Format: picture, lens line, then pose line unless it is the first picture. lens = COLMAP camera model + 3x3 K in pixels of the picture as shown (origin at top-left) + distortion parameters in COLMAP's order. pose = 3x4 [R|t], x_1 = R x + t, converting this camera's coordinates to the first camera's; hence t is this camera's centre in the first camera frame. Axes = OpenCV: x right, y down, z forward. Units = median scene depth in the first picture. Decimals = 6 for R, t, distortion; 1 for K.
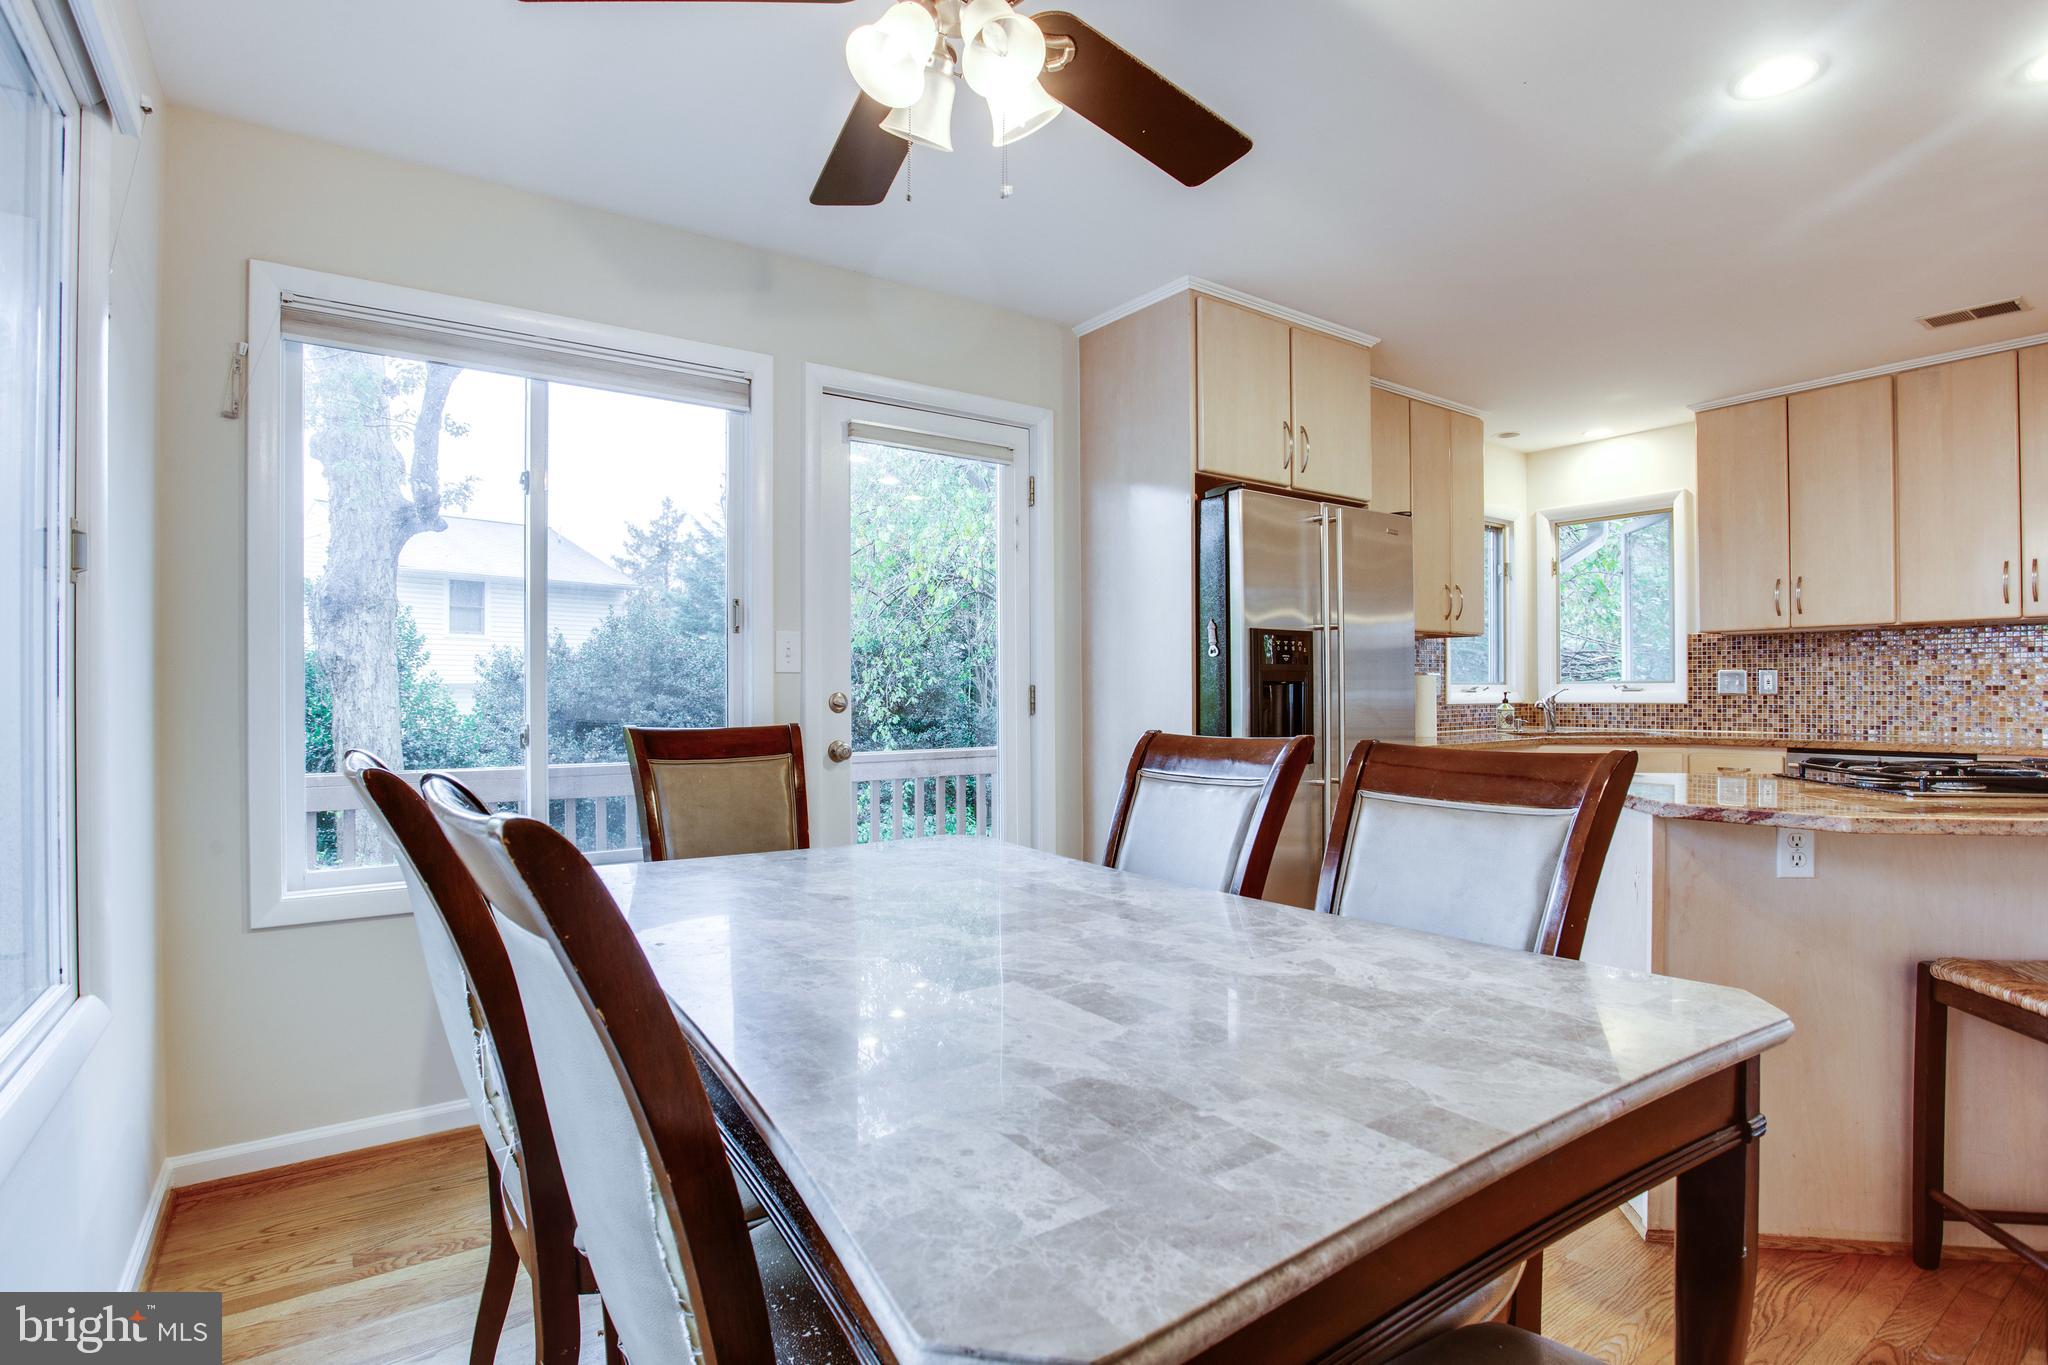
lens RADIAL K [[1007.3, 0, 1032.2], [0, 1007.3, 692.6], [0, 0, 1]] dist [-0.055562, 0.016888]
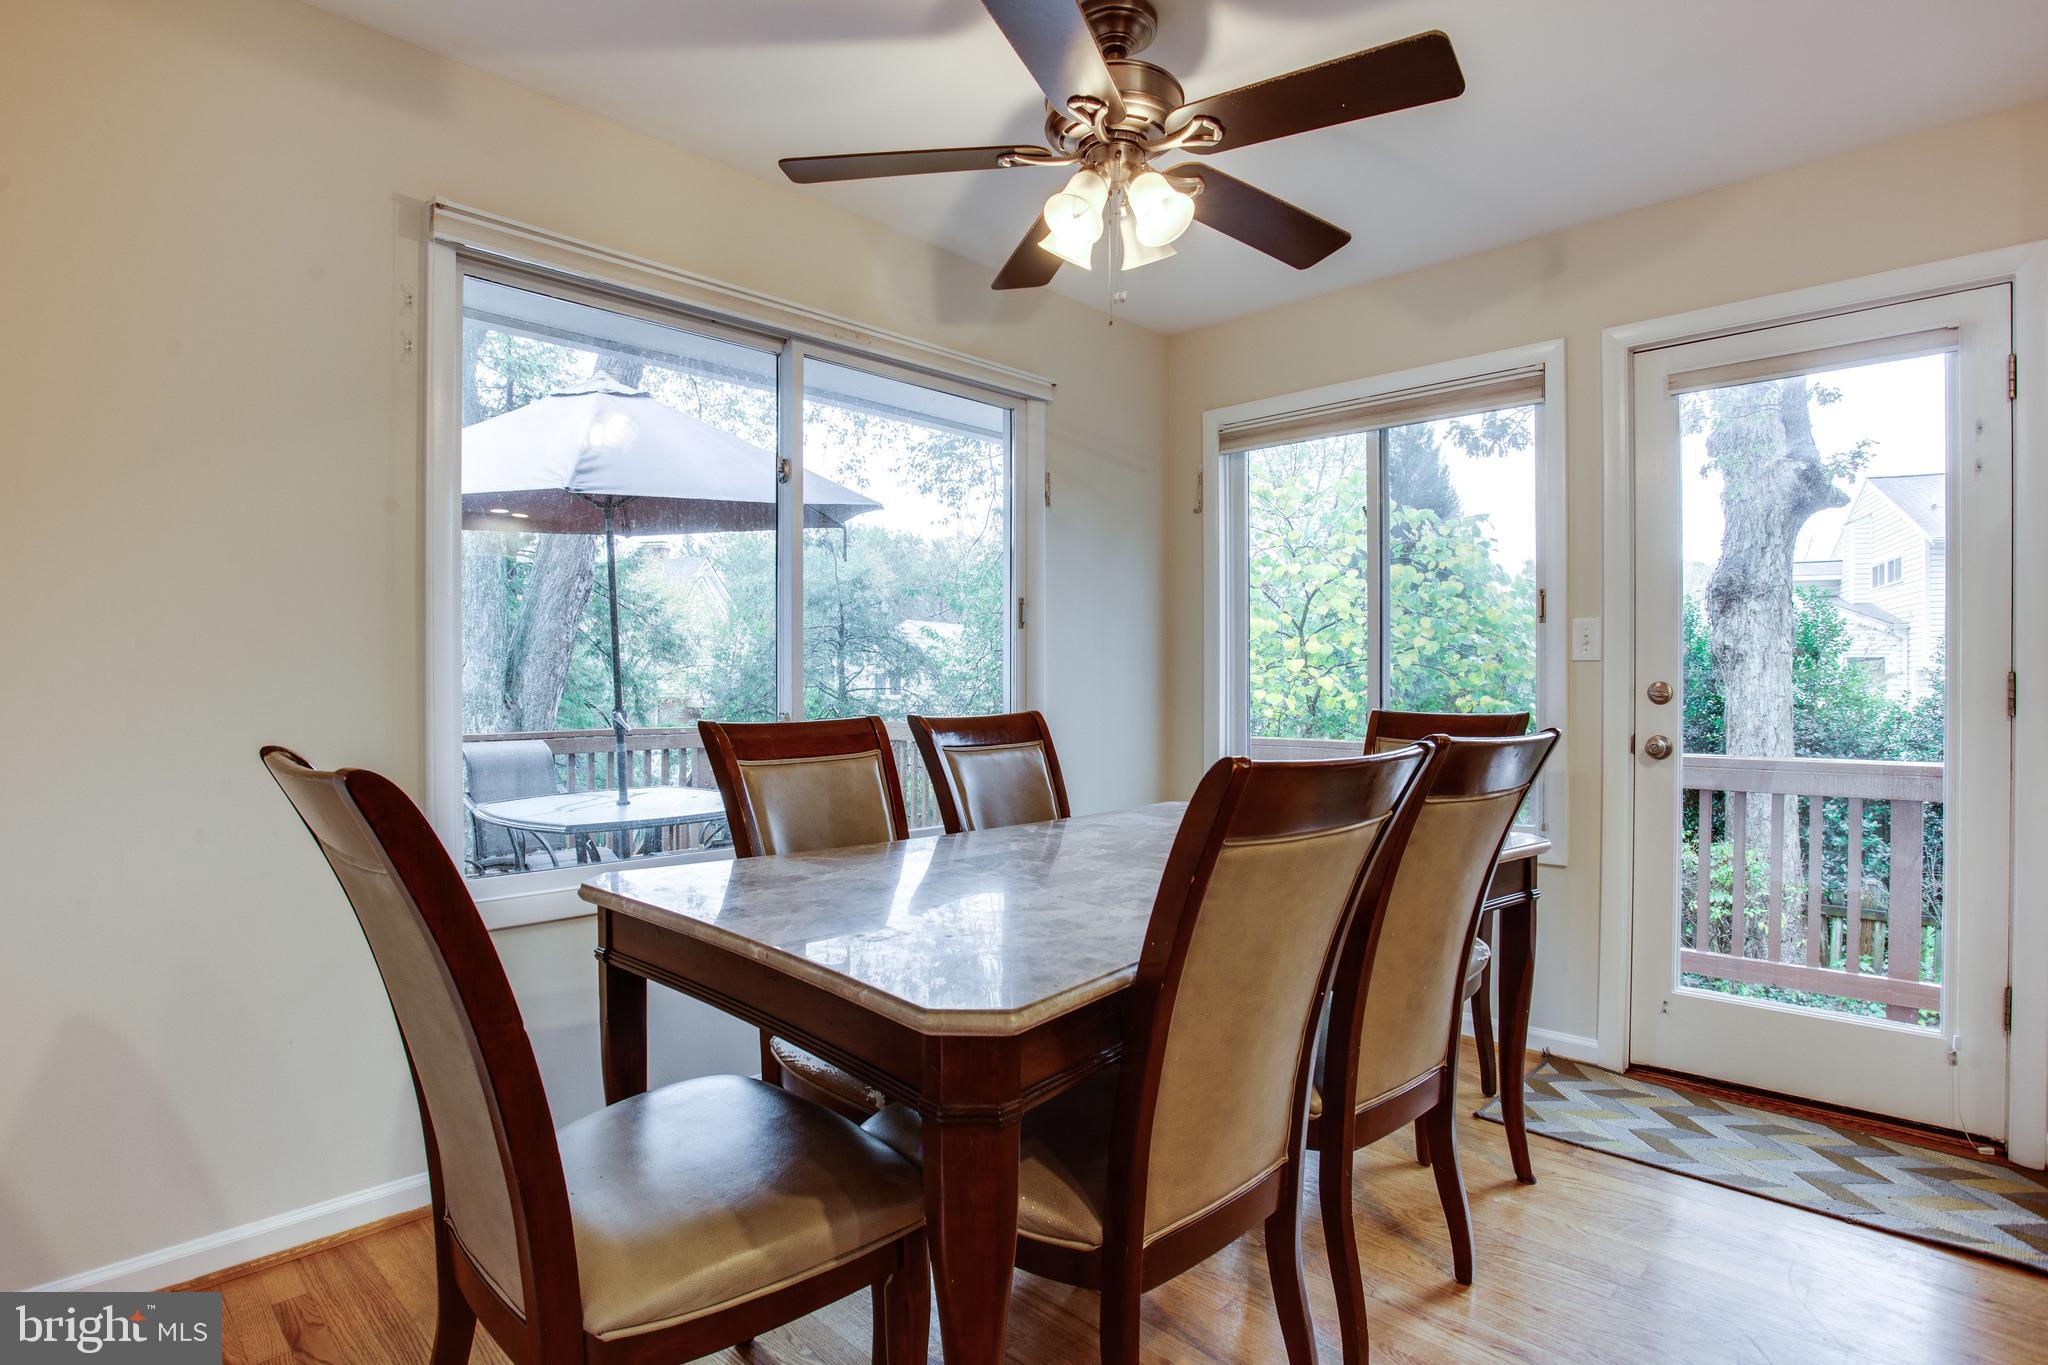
lens RADIAL K [[1030.9, 0, 1051.3], [0, 1030.9, 691.7], [0, 0, 1]] dist [-0.048039, 0.017940]
pose [[0.197303, 0.012688, -0.980261, 0.422781], [-0.001876, 0.999919, 0.012565, -0.001427], [0.980341, -0.000640, 0.197310, 0.212657]]
